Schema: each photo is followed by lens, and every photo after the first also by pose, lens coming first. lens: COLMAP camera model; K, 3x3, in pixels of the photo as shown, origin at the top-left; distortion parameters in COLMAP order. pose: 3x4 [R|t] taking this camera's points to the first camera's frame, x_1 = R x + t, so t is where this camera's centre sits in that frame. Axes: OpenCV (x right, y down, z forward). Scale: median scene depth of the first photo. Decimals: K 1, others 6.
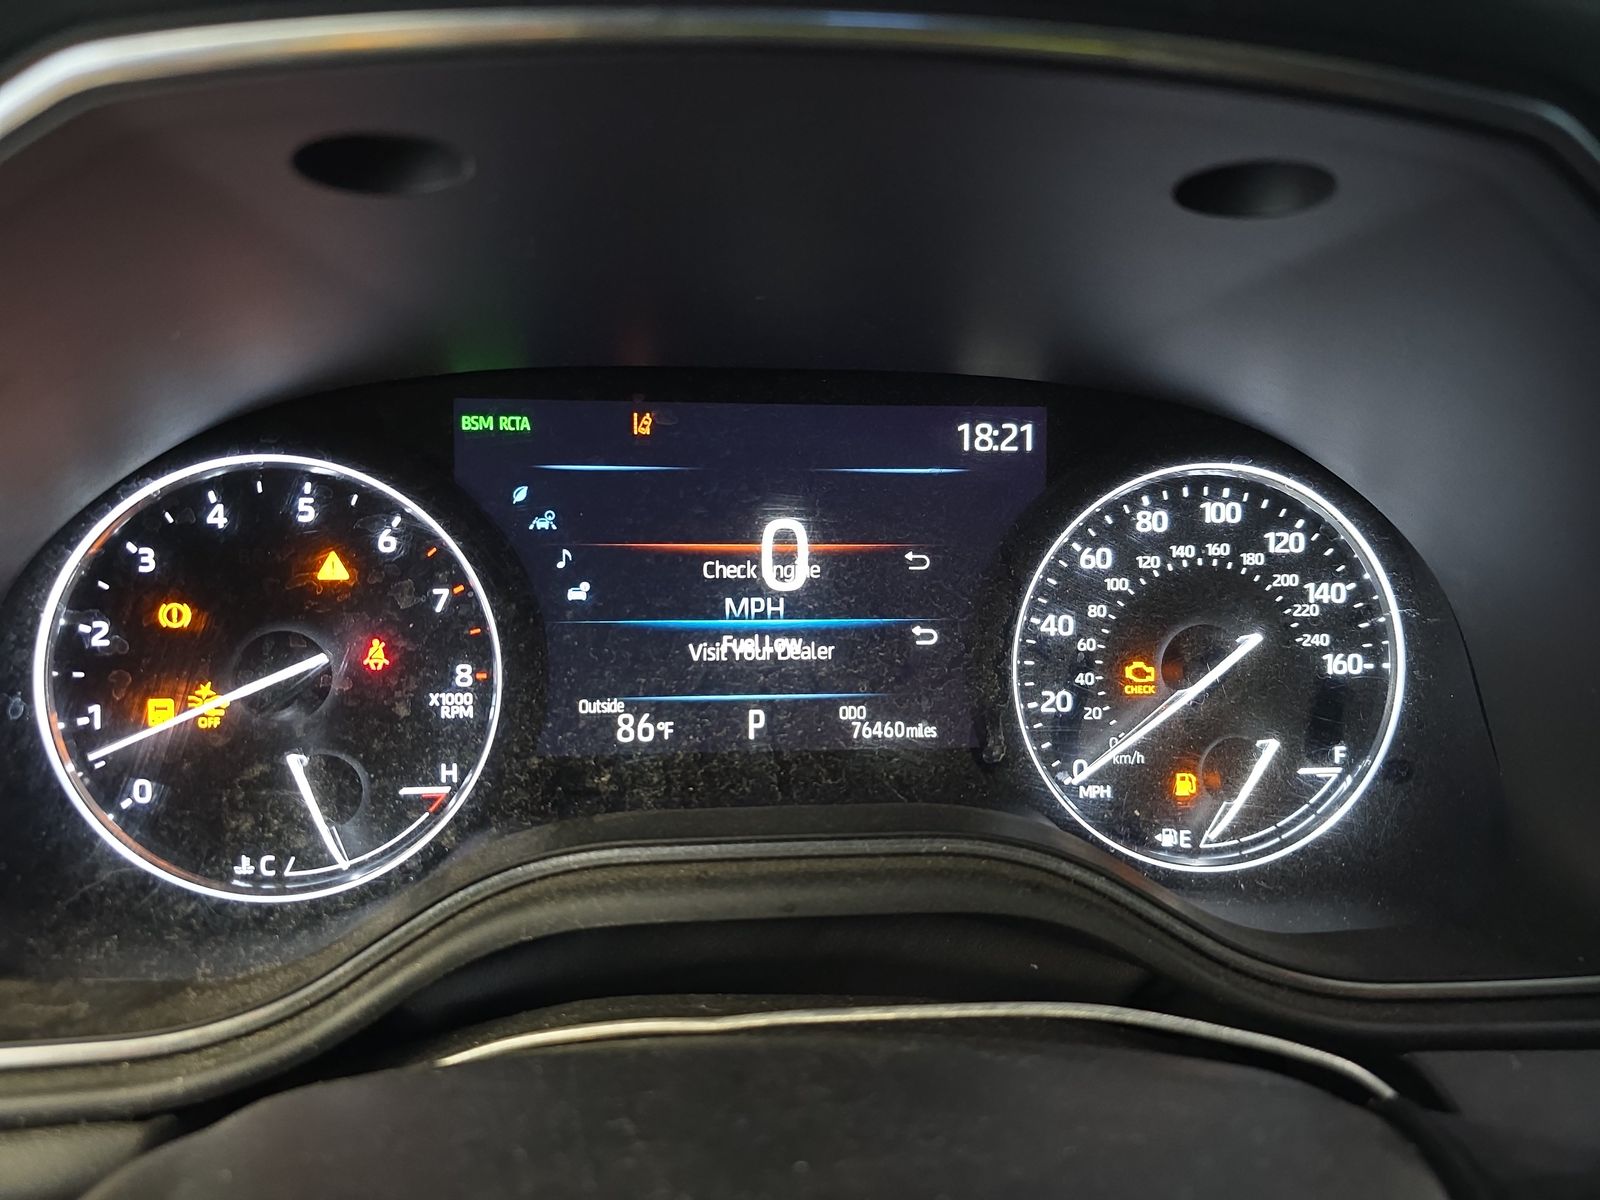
lens RADIAL K [[1107.2, 0, 800.8], [0, 1107.2, 565.2], [0, 0, 1]] dist [-0.006096, -0.001262]
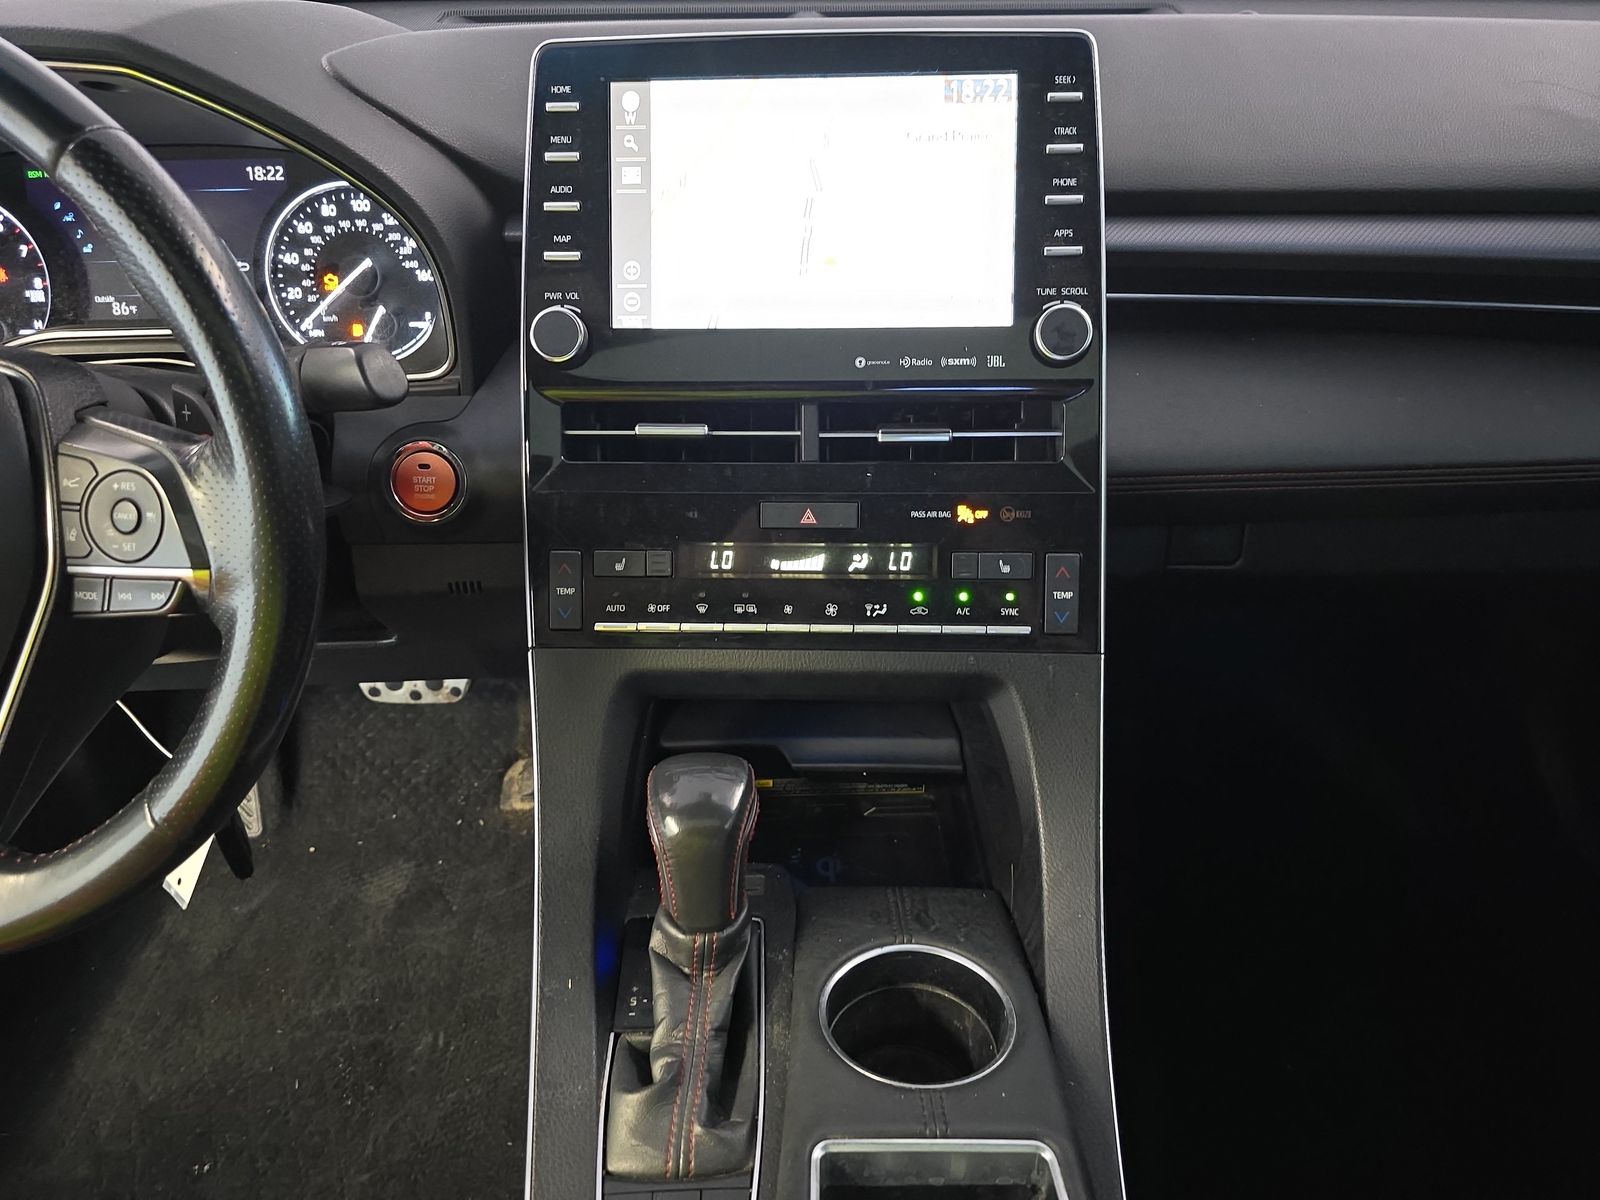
lens RADIAL K [[1122.6, 0, 800.0], [0, 1122.6, 600.0], [0, 0, 1]] dist [0.050146, -0.051441]
pose [[0.996427, -0.005588, -0.084276, 1.474864], [0.023281, 0.977328, 0.210449, 0.274925], [0.081190, -0.211659, 0.973966, -1.354107]]
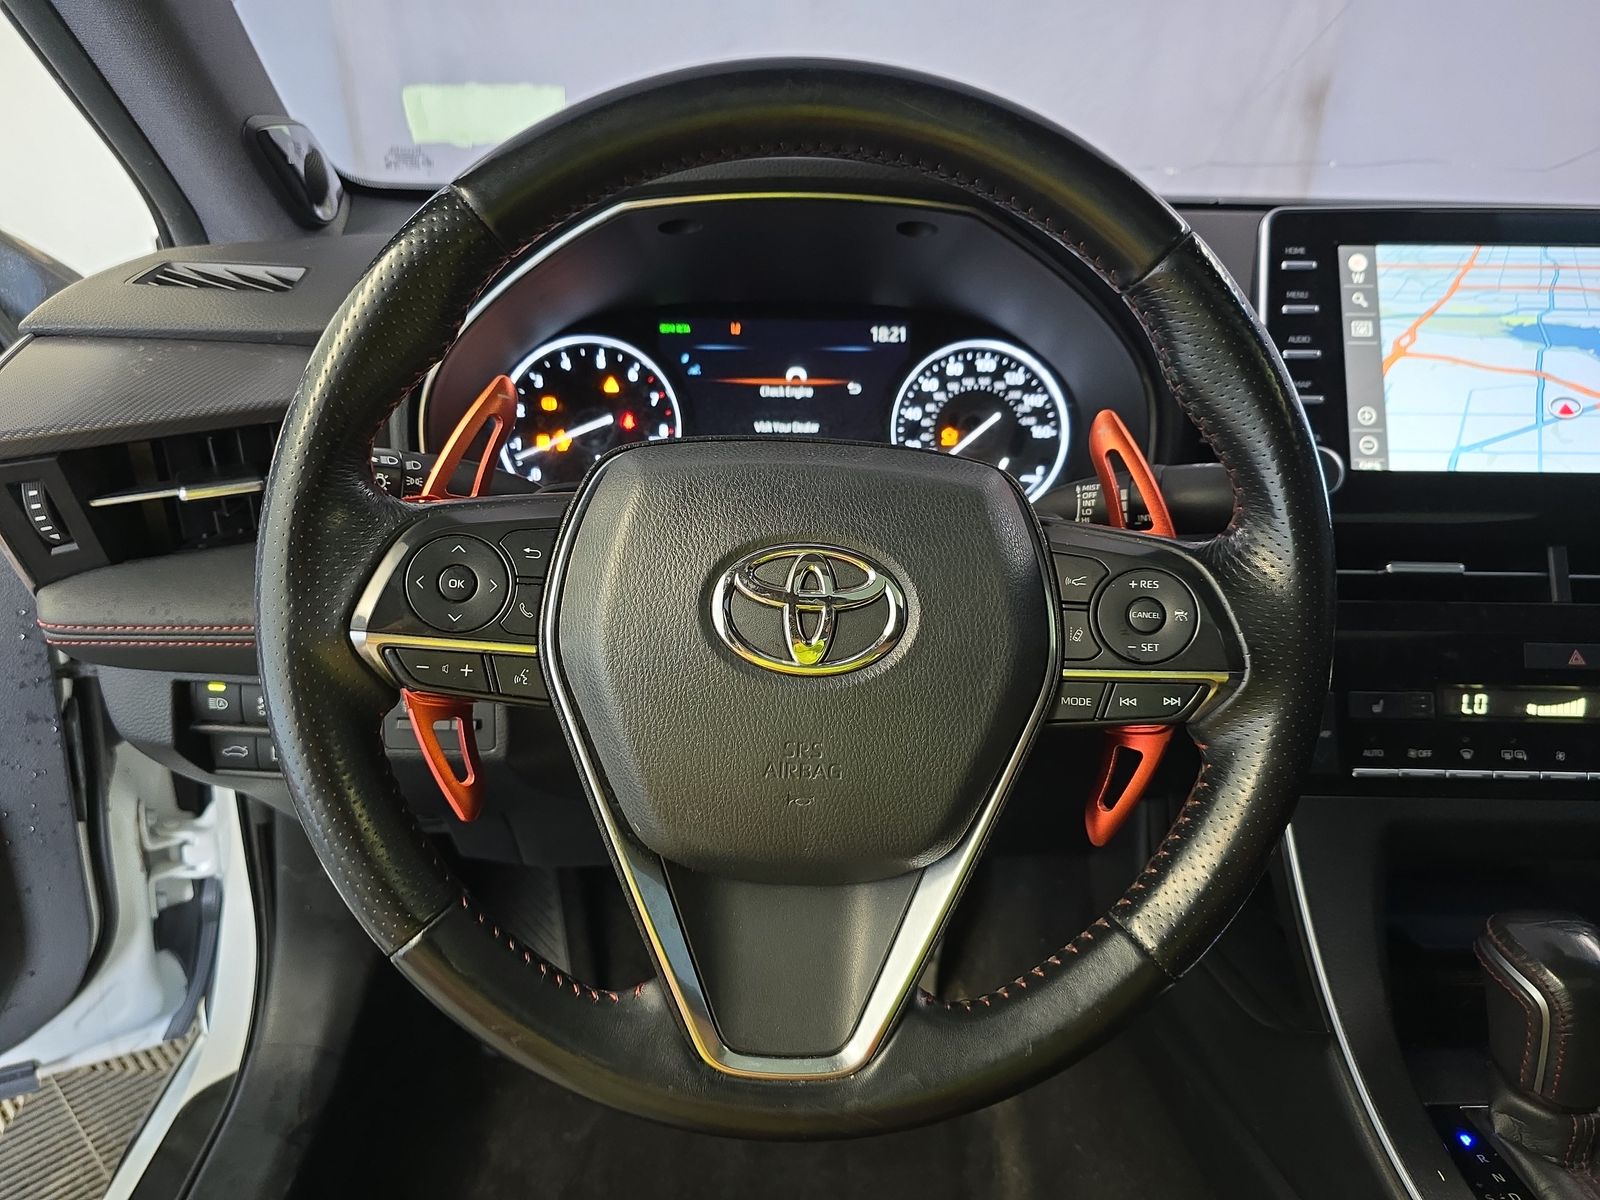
lens RADIAL K [[1122.6, 0, 800.0], [0, 1122.6, 600.0], [0, 0, 1]] dist [0.050146, -0.051441]
pose [[0.999377, -0.003675, -0.035108, 0.075167], [0.003815, 0.999985, 0.003935, 0.435098], [0.035093, -0.004066, 0.999376, -1.373591]]
